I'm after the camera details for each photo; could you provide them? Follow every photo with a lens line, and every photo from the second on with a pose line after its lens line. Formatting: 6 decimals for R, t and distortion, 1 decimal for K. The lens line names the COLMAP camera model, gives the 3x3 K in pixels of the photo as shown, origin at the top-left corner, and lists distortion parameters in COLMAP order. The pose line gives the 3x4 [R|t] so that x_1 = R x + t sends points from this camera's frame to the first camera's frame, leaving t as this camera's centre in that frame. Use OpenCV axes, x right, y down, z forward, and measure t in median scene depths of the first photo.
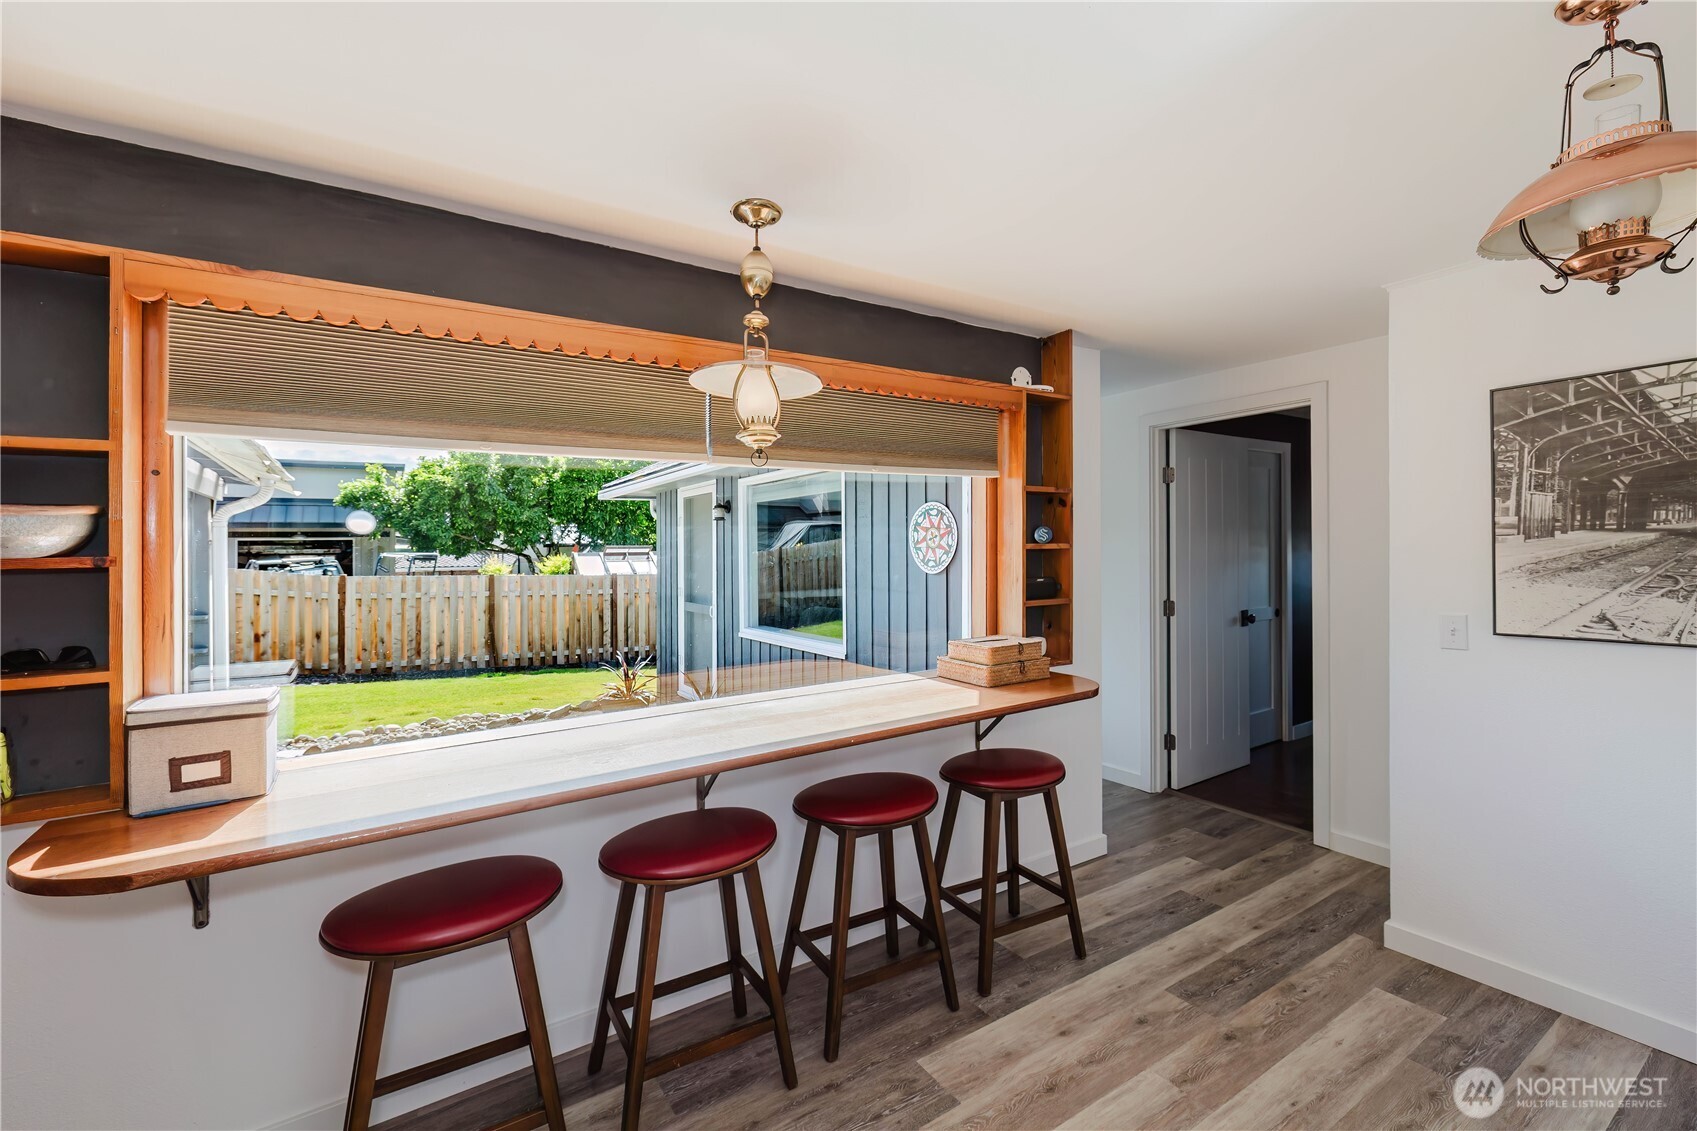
lens RADIAL K [[720.7, 0, 850.5], [0, 720.7, 540.1], [0, 0, 1]] dist [0.001409, 0.000046]
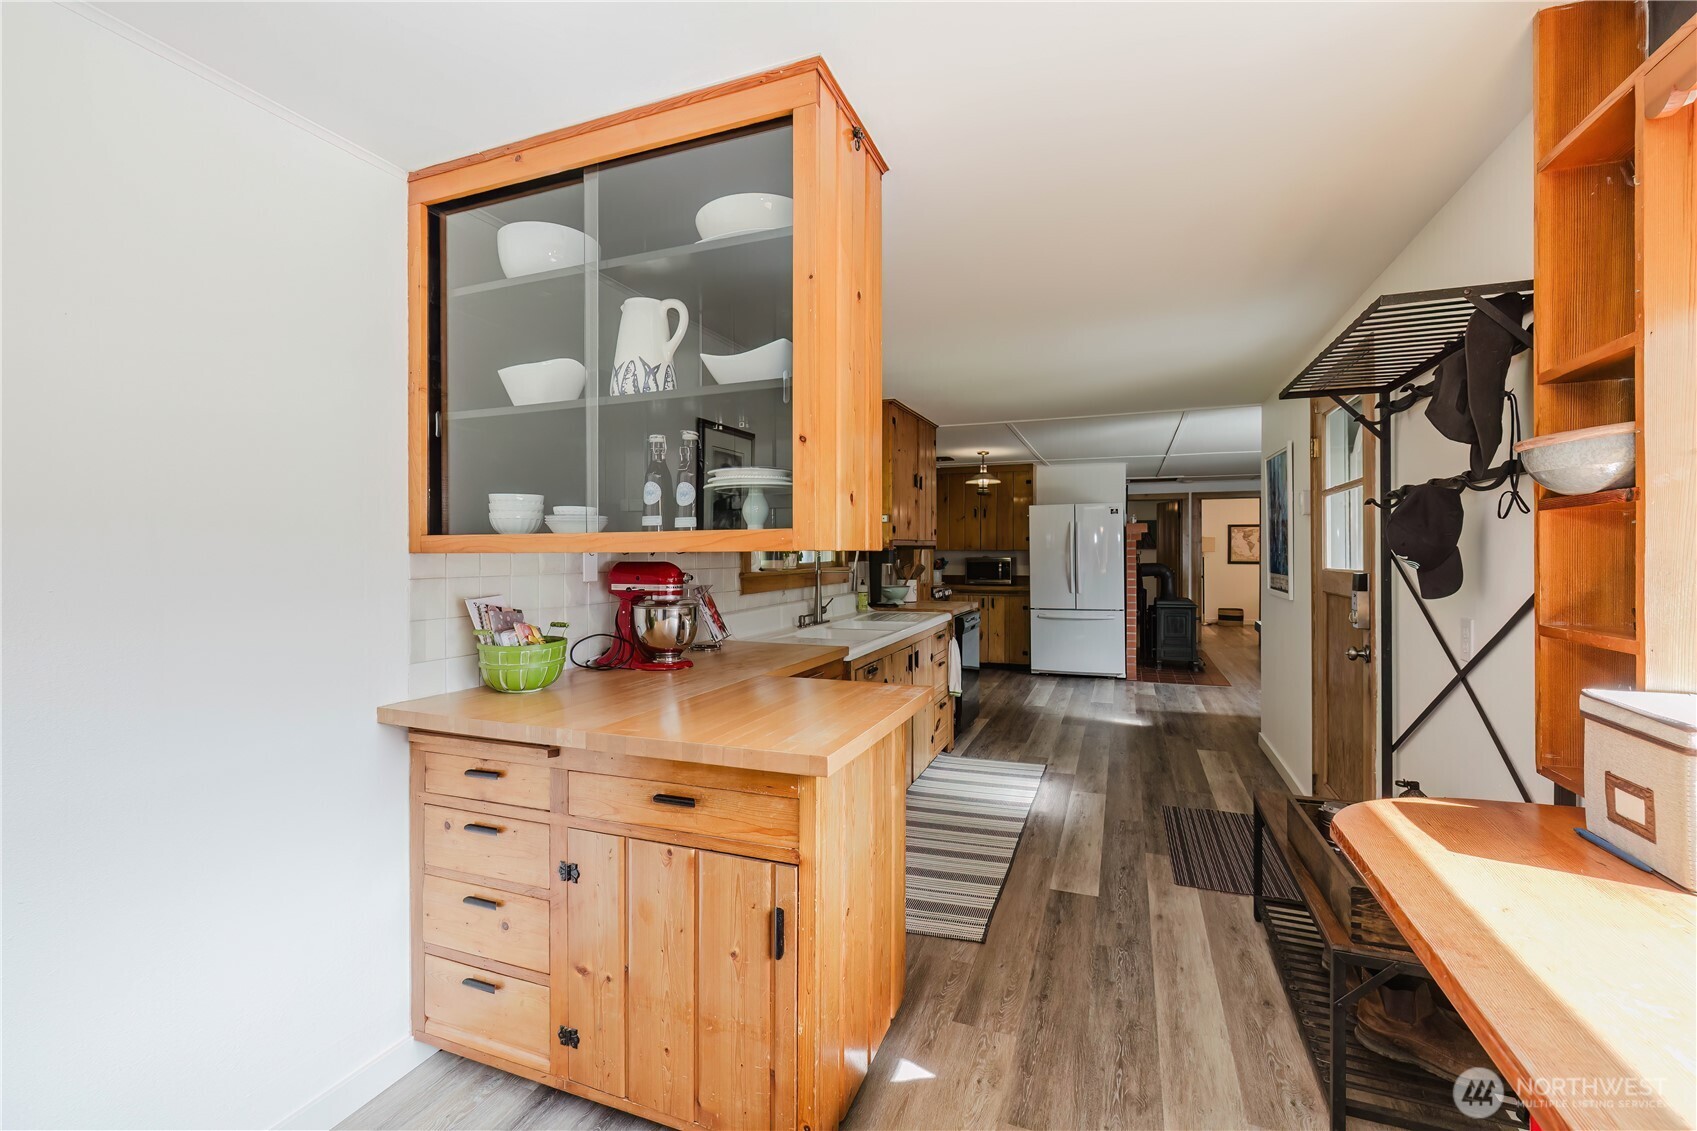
lens RADIAL K [[720.7, 0, 850.5], [0, 720.7, 540.1], [0, 0, 1]] dist [0.001409, 0.000046]
pose [[-0.809292, -0.002254, -0.587402, 0.069961], [0.012394, 0.999704, -0.020913, 0.081593], [0.587275, -0.024205, -0.809025, 1.131677]]
